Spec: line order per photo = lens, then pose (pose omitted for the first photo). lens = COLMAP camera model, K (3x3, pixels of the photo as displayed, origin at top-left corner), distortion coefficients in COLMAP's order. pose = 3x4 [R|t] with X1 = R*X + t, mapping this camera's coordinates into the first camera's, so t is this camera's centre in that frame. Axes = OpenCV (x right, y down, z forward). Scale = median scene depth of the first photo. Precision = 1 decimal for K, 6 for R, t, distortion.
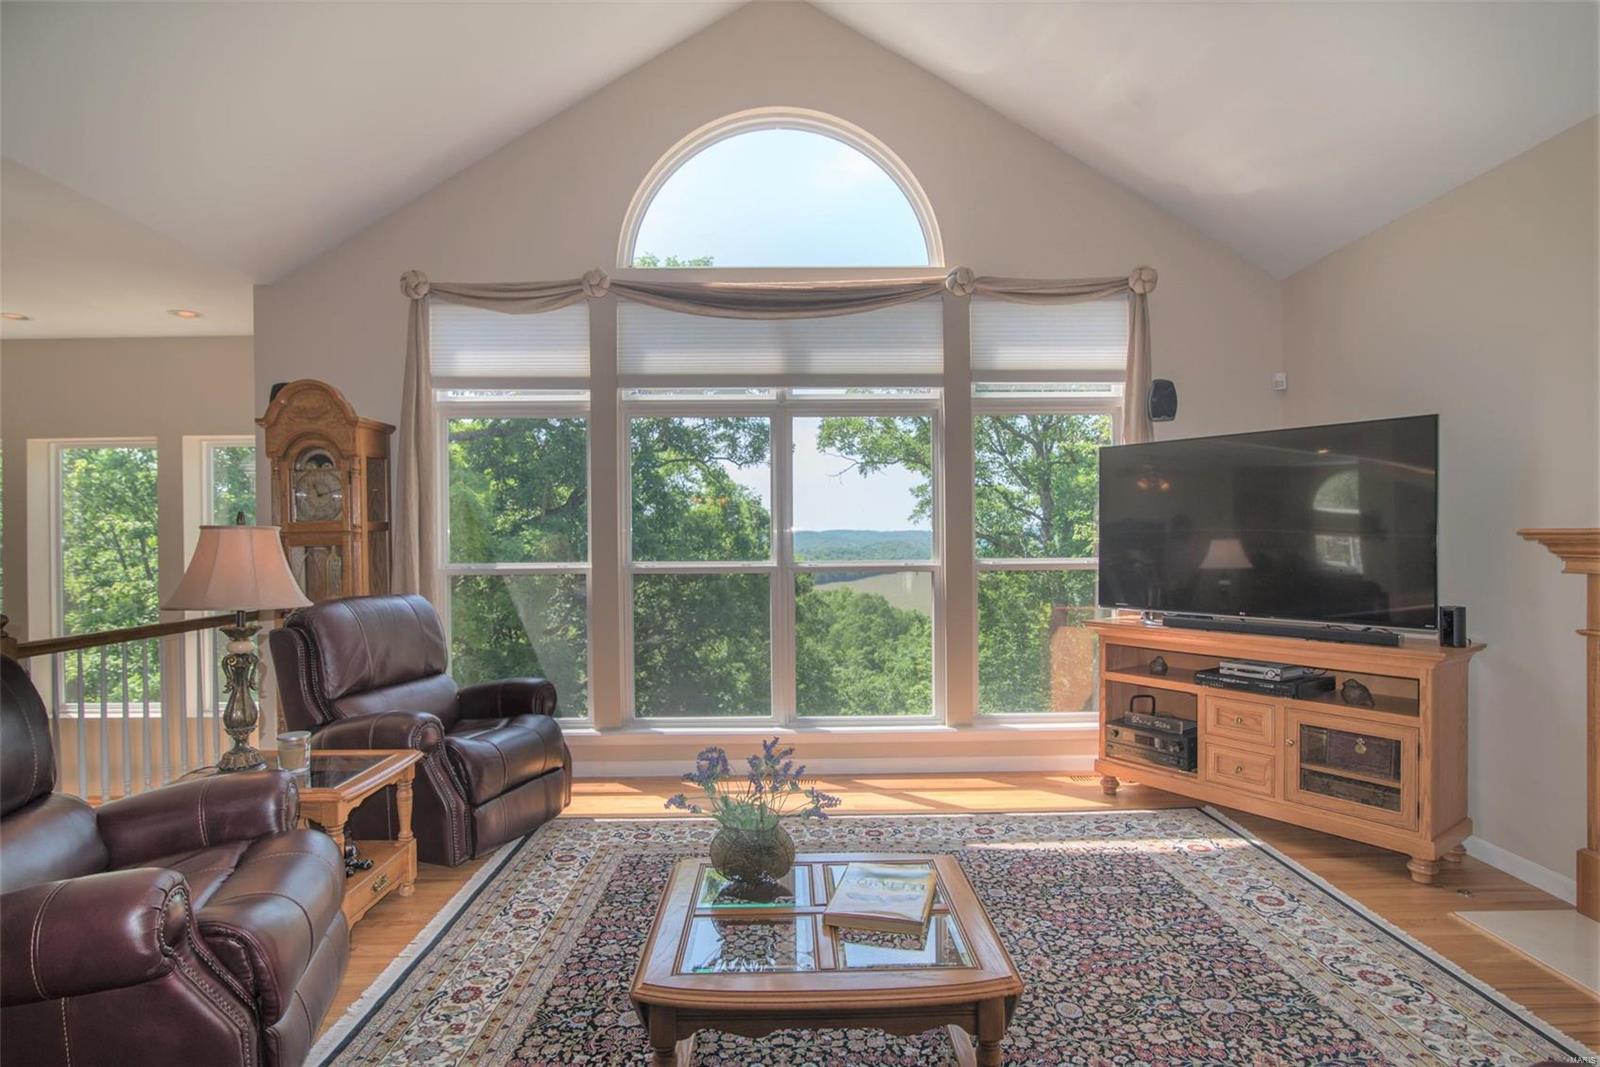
lens RADIAL K [[823.6, 0, 800.0], [0, 823.6, 533.5], [0, 0, 1]] dist [0.000571, 0.000291]
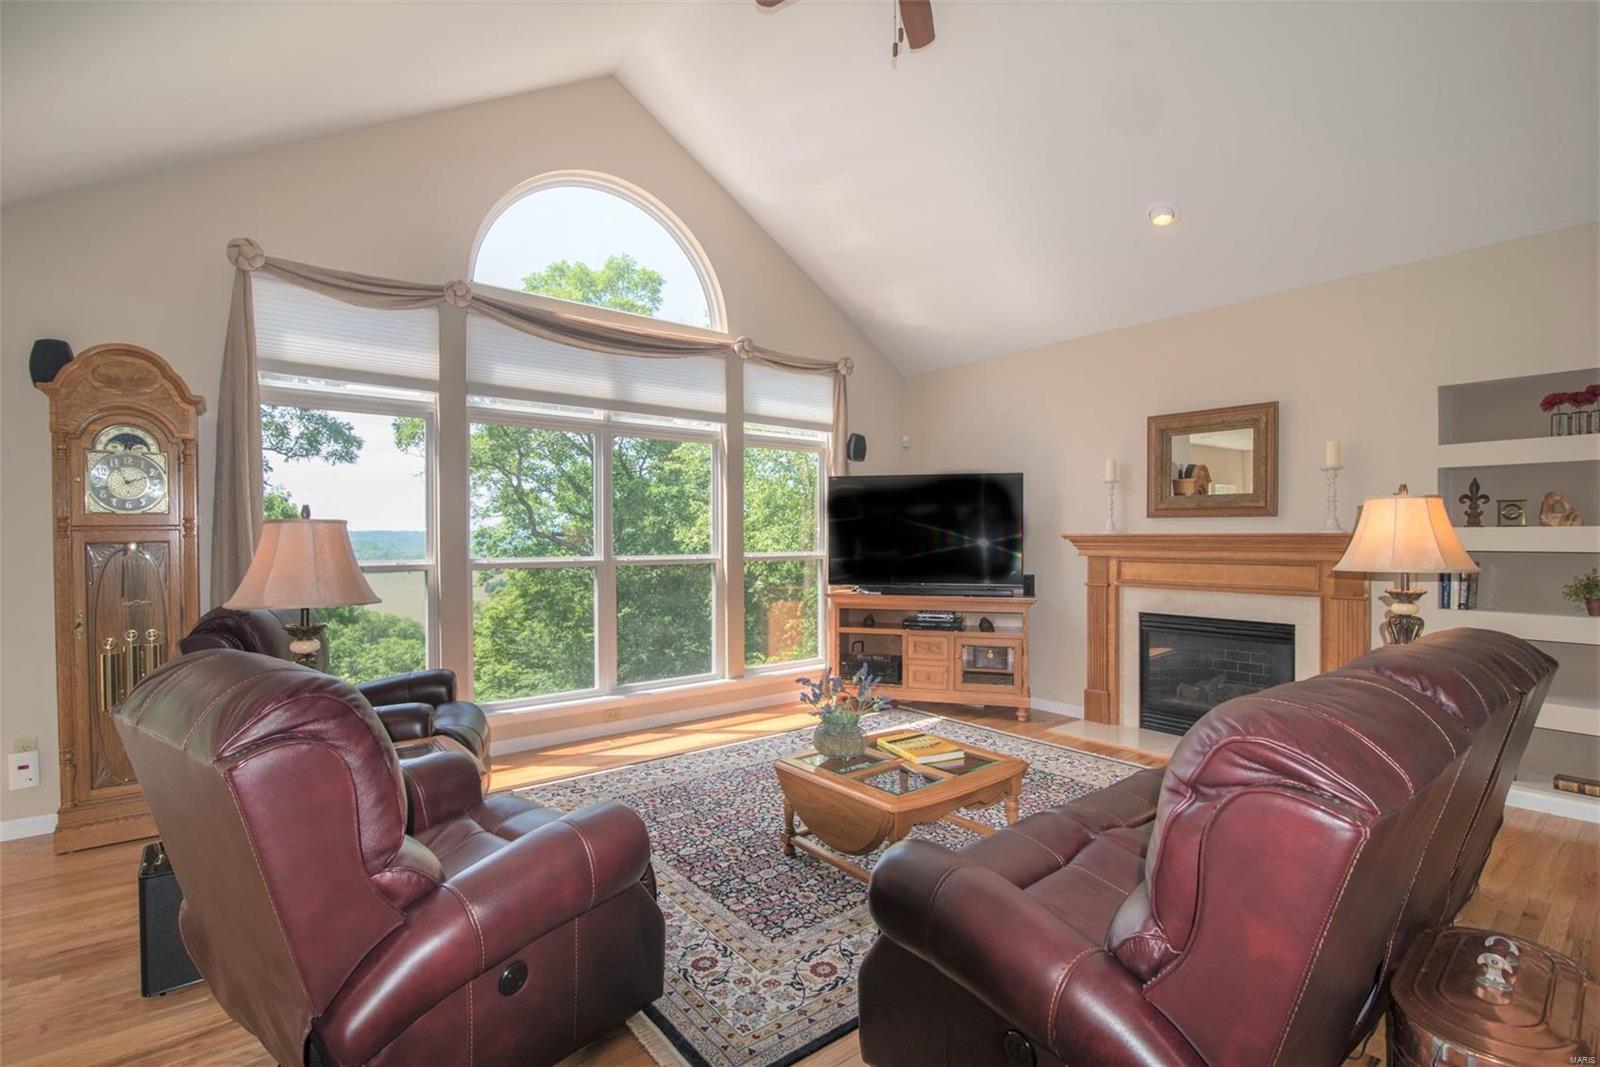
lens RADIAL K [[746.5, 0, 805.6], [0, 746.5, 537.4], [0, 0, 1]] dist [-0.001495, 0.000031]
pose [[0.785819, 0.005285, 0.618434, -0.491032], [-0.006793, 0.999977, 0.000086, 0.004596], [-0.618419, -0.004268, 0.785837, -0.024837]]
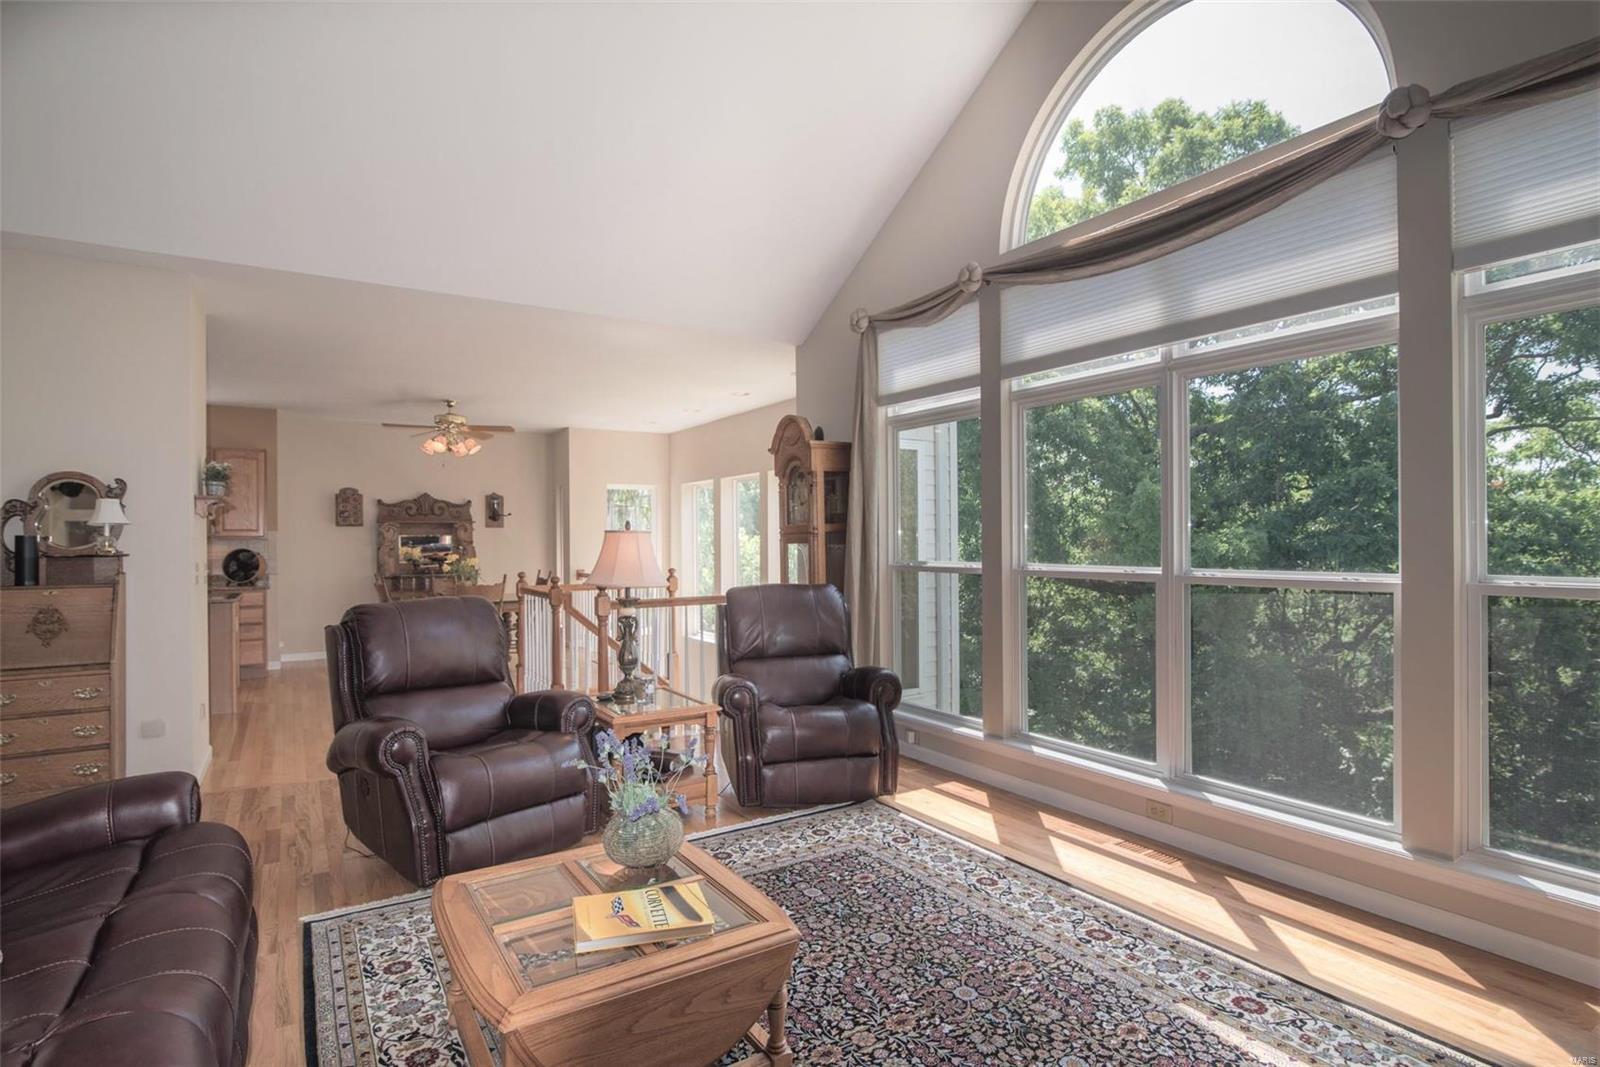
lens RADIAL K [[816.2, 0, 800.0], [0, 816.2, 533.5], [0, 0, 1]] dist [-0.002281, -0.000325]
pose [[0.528712, -0.001073, -0.848800, 0.474530], [0.003263, 0.999994, 0.000769, -0.000761], [0.848795, -0.003176, 0.528713, 0.315053]]
